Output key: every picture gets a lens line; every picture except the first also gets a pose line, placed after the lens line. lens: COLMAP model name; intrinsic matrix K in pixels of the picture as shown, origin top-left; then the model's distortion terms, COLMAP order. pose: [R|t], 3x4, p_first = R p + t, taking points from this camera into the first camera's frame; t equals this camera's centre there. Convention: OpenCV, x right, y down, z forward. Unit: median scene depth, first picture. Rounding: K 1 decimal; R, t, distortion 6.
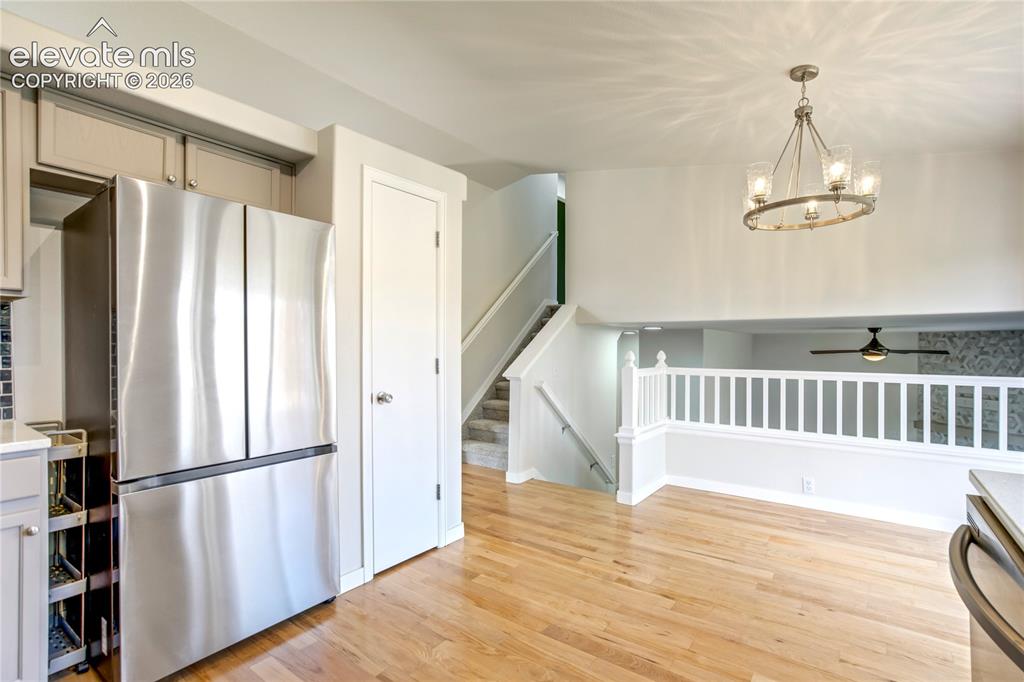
lens RADIAL K [[478.0, 0, 512.4], [0, 478.0, 345.3], [0, 0, 1]] dist [-0.025949, 0.002028]
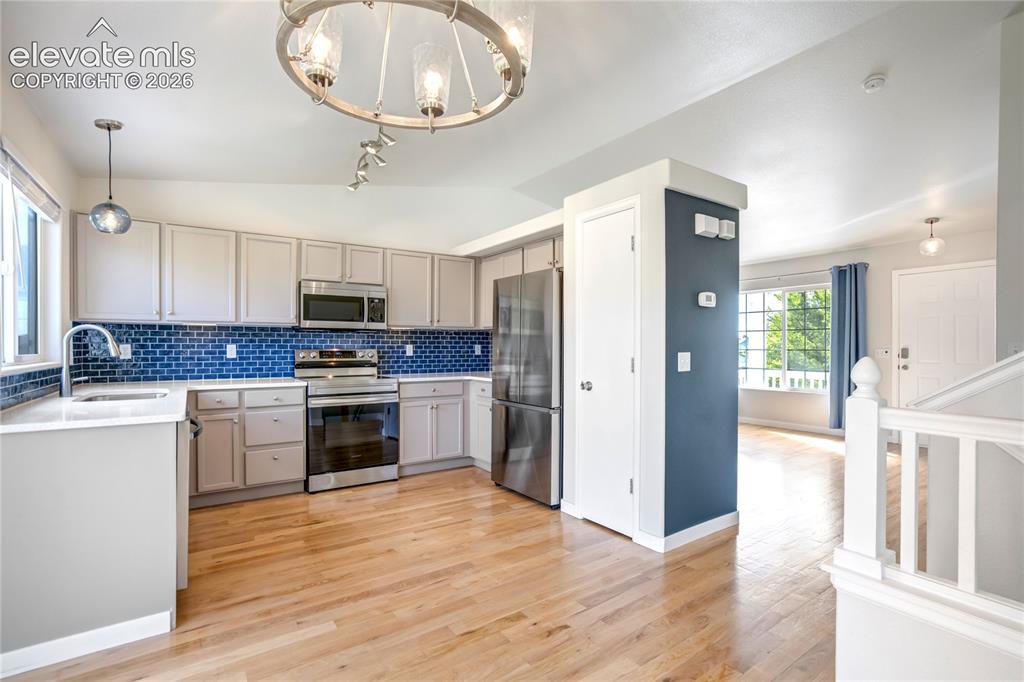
lens RADIAL K [[478.0, 0, 532.4], [0, 478.0, 349.2], [0, 0, 1]] dist [-0.025949, 0.002028]
pose [[-0.290235, 0.009967, -0.956904, 1.073092], [0.004872, 0.999948, 0.008938, -0.002843], [0.956943, -0.002068, -0.290268, 1.303486]]
